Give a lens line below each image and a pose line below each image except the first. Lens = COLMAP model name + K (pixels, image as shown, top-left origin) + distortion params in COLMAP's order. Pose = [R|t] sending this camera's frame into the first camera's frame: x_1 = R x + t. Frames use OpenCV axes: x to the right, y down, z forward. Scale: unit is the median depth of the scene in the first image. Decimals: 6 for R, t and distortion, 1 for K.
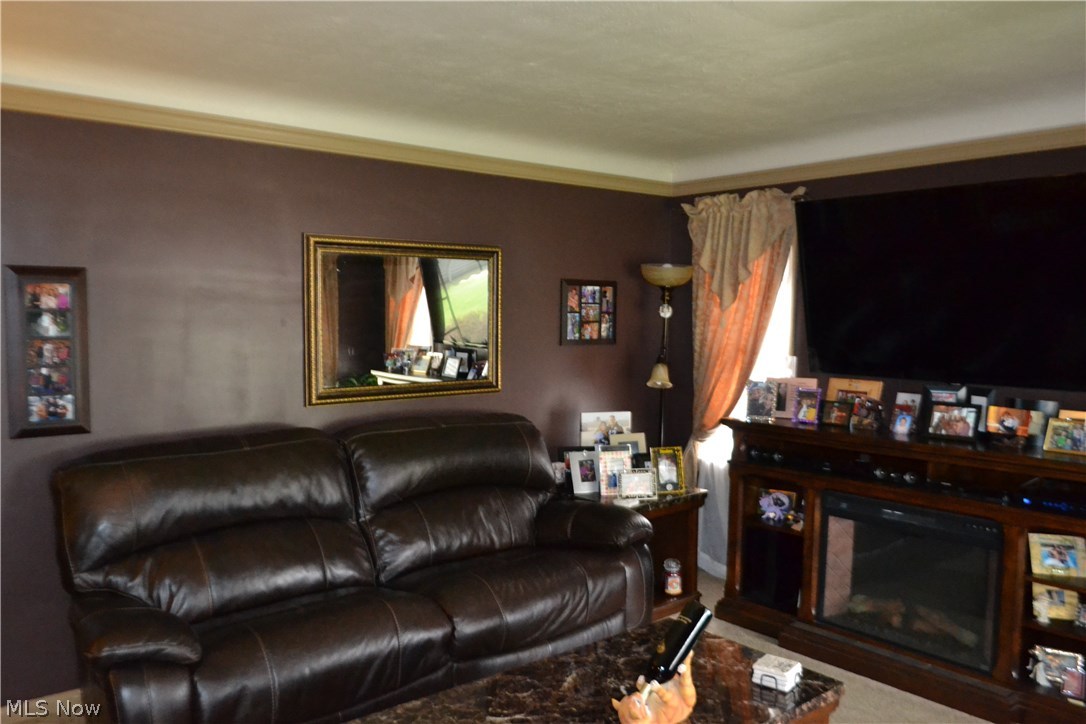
lens RADIAL K [[860.7, 0, 537.1], [0, 860.7, 374.8], [0, 0, 1]] dist [-0.004624, 0.000567]
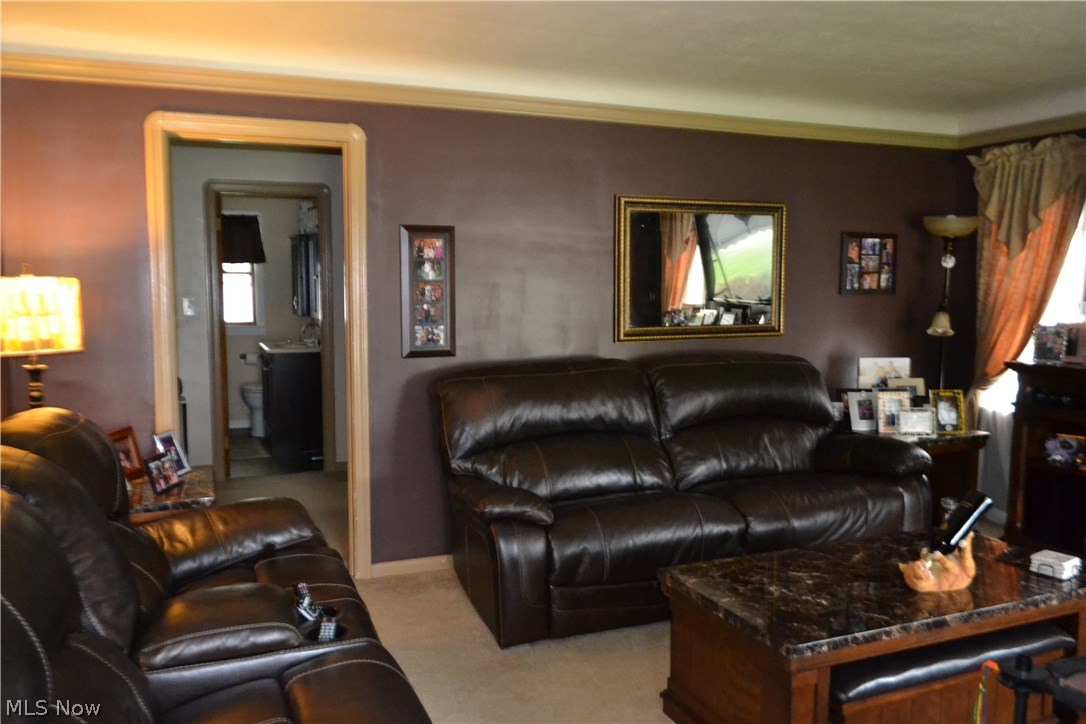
lens RADIAL K [[866.5, 0, 540.8], [0, 866.5, 368.9], [0, 0, 1]] dist [-0.002627, 0.004105]
pose [[0.960134, 0.018746, -0.278912, -0.032360], [-0.012623, 0.999639, 0.023733, 0.043691], [0.279256, -0.019266, 0.960023, -0.158862]]
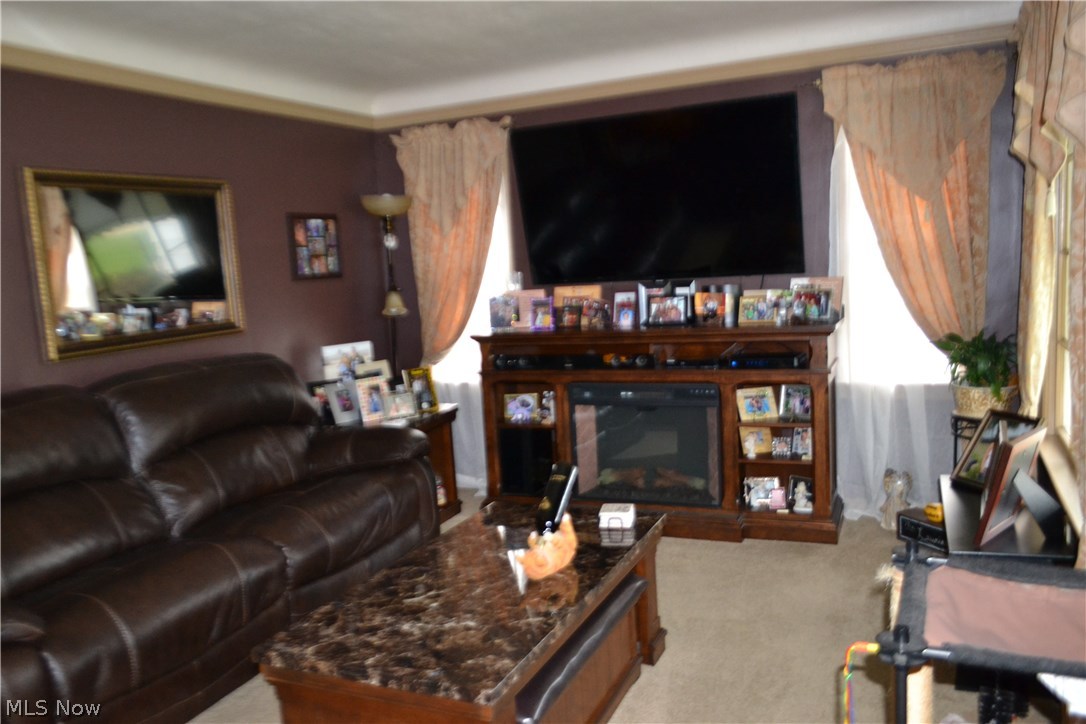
lens RADIAL K [[866.5, 0, 540.8], [0, 866.5, 368.9], [0, 0, 1]] dist [-0.002627, 0.004105]
pose [[0.897054, -0.120568, 0.425155, -0.177192], [0.102490, 0.992593, 0.065236, 0.034716], [-0.429872, -0.014946, 0.902766, -0.014960]]
